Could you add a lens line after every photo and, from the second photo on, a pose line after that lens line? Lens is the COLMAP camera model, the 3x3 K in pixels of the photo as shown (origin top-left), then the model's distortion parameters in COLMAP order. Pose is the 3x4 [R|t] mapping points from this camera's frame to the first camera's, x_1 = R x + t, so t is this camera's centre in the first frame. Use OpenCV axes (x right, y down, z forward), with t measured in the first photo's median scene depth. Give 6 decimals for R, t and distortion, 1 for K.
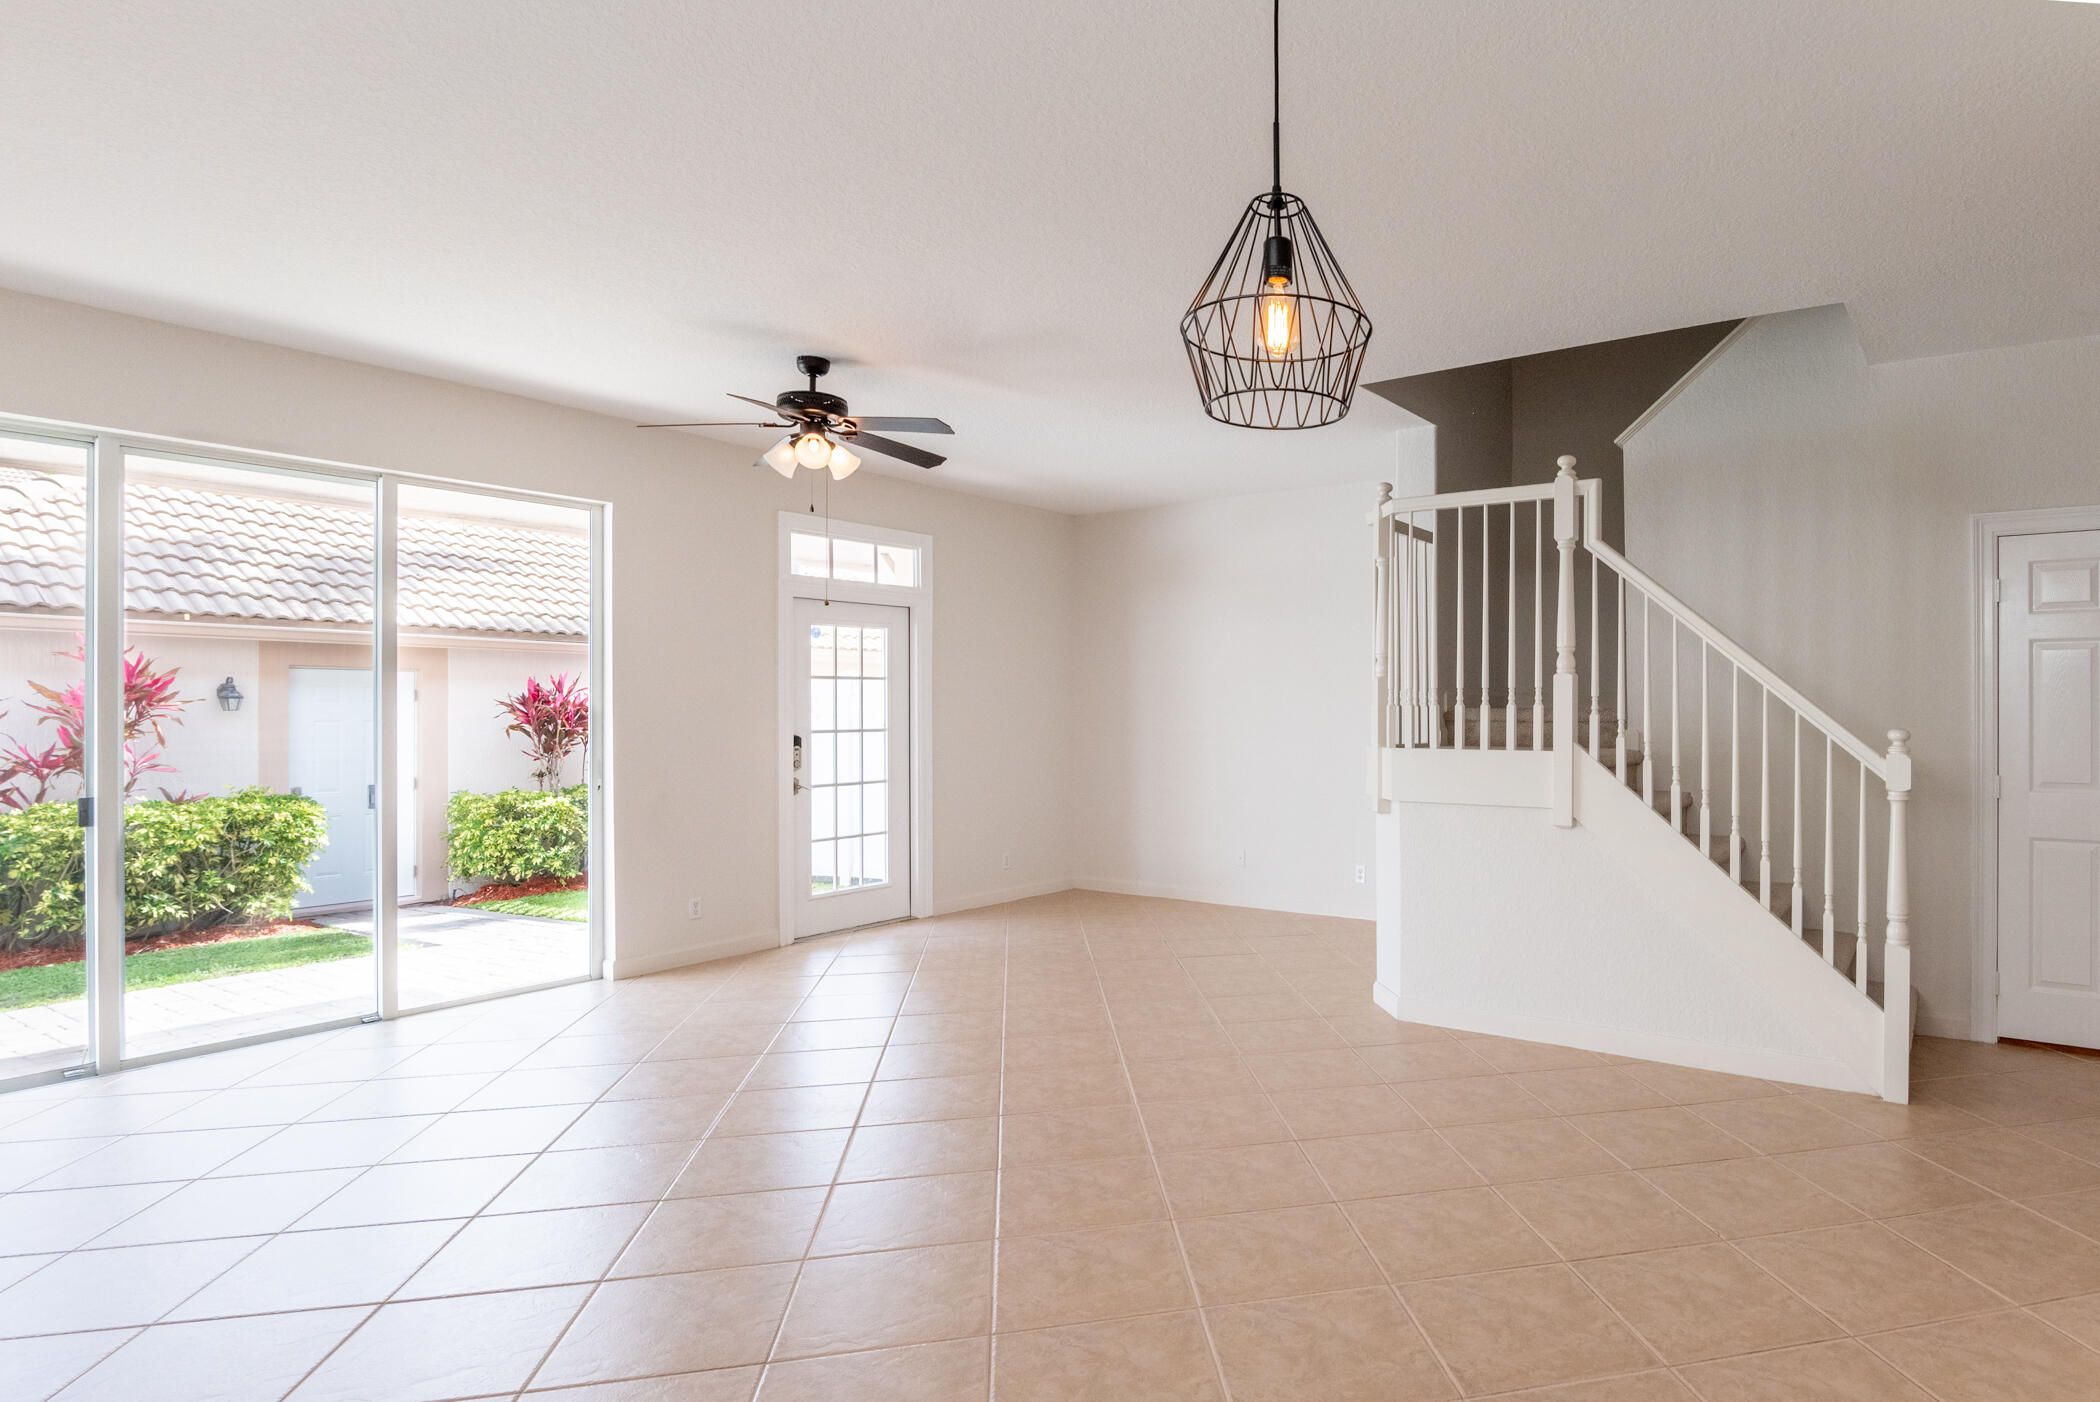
lens RADIAL K [[1129.2, 0, 1294.6], [0, 1129.2, 704.8], [0, 0, 1]] dist [-0.020931, -0.000380]
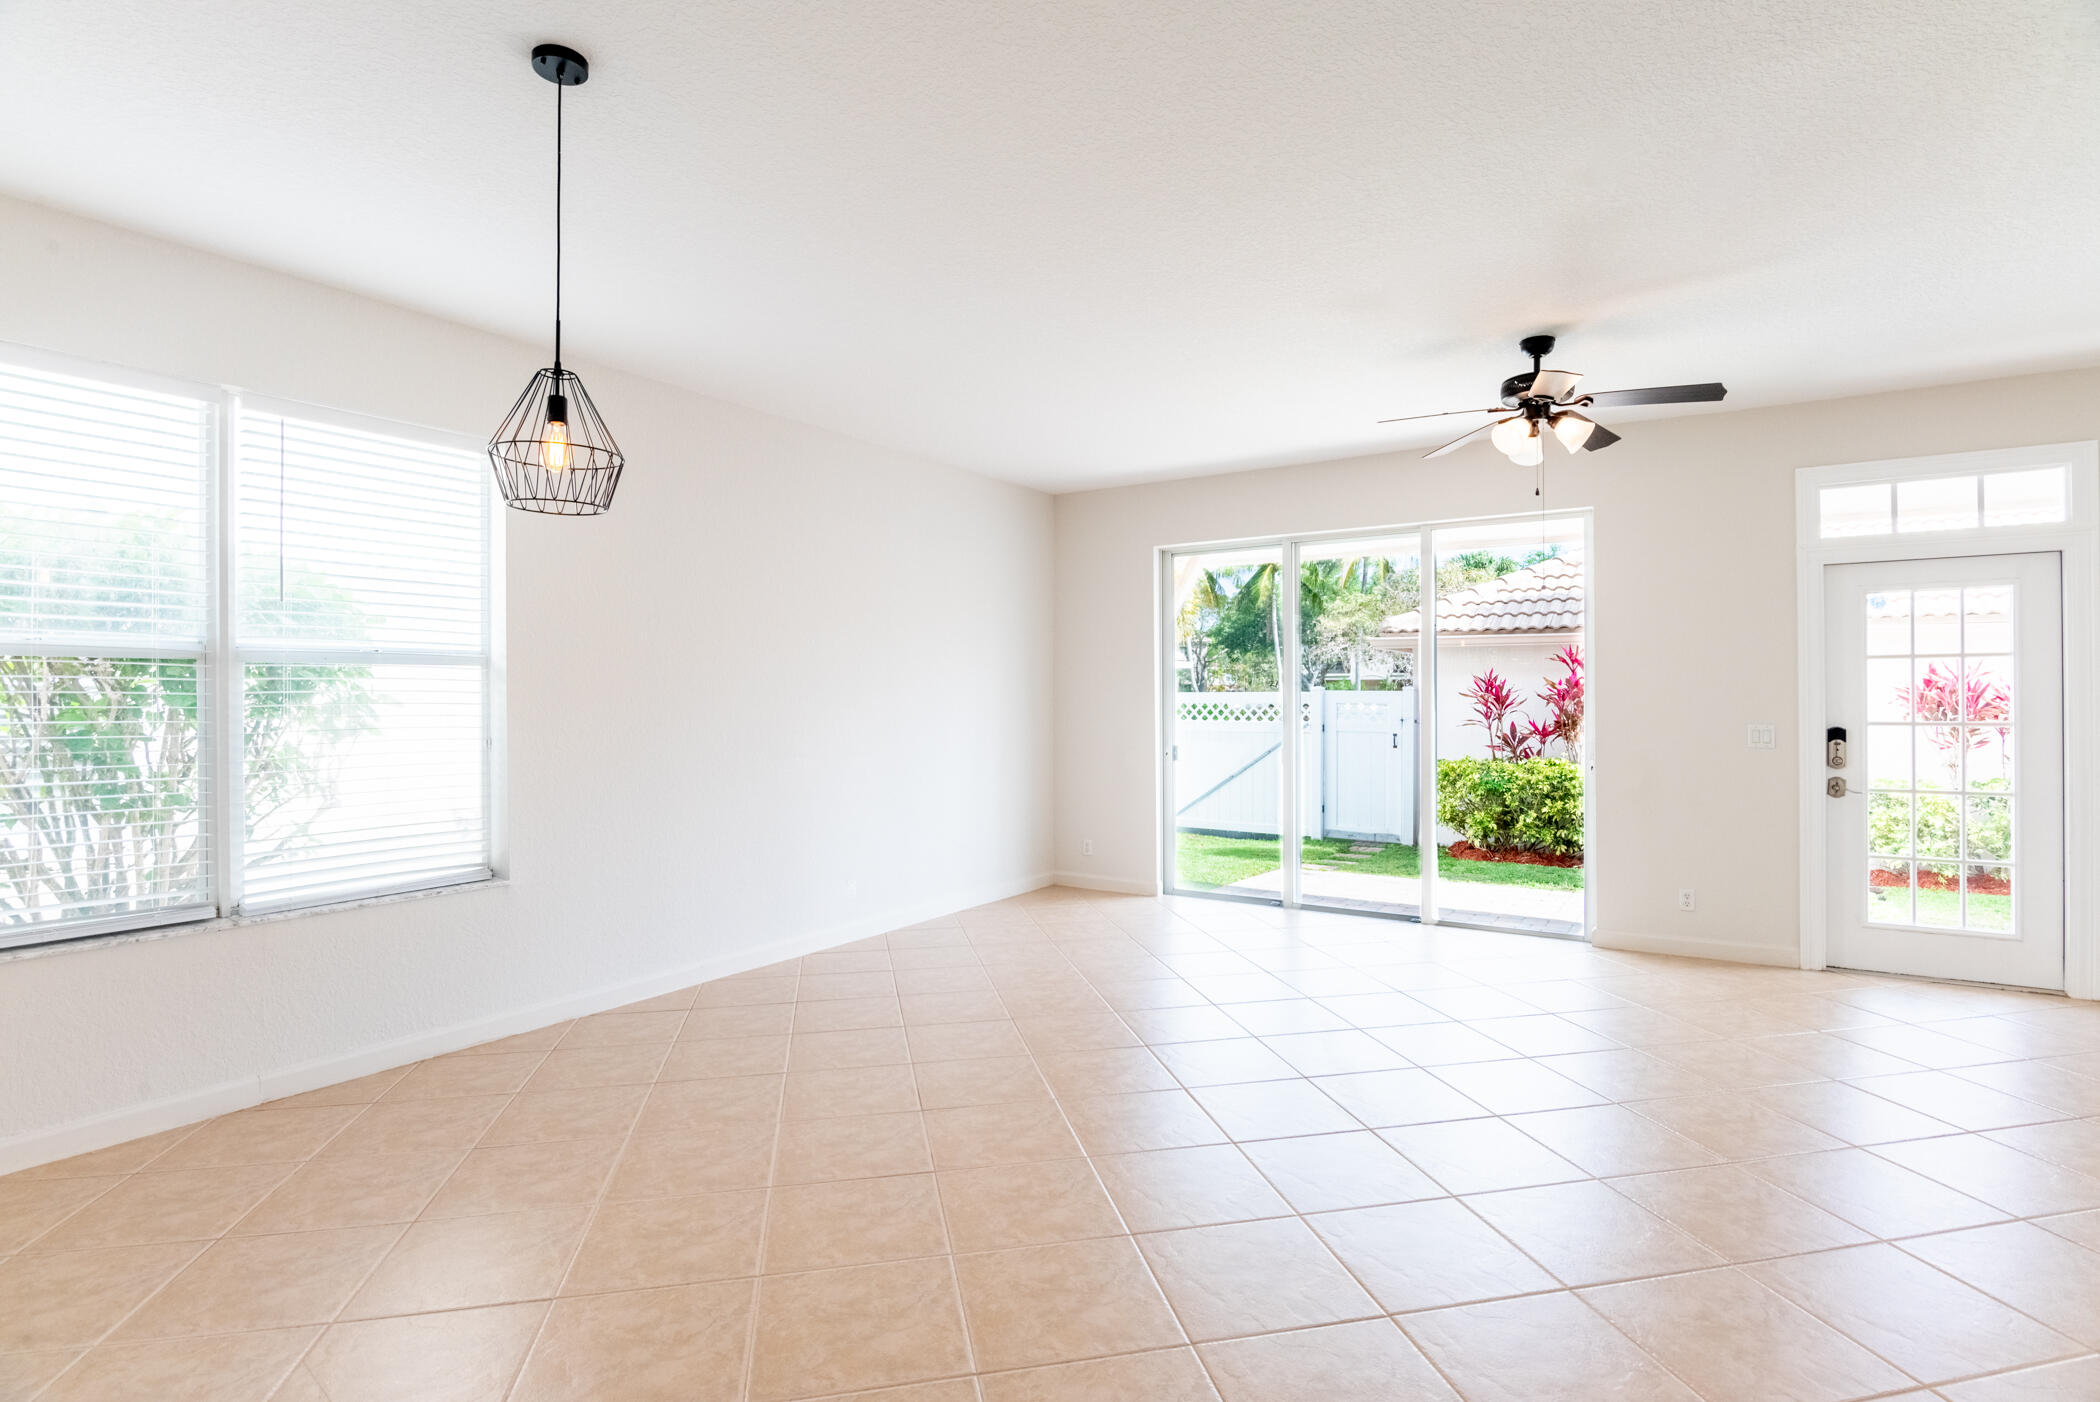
lens RADIAL K [[1037.4, 0, 1050.0], [0, 1037.4, 701.0], [0, 0, 1]] dist [-0.008477, -0.000231]
pose [[-0.028074, 0.005284, -0.999592, 0.346169], [0.004658, 0.999976, 0.005155, 0.000786], [0.999595, -0.004511, -0.028098, 0.425480]]
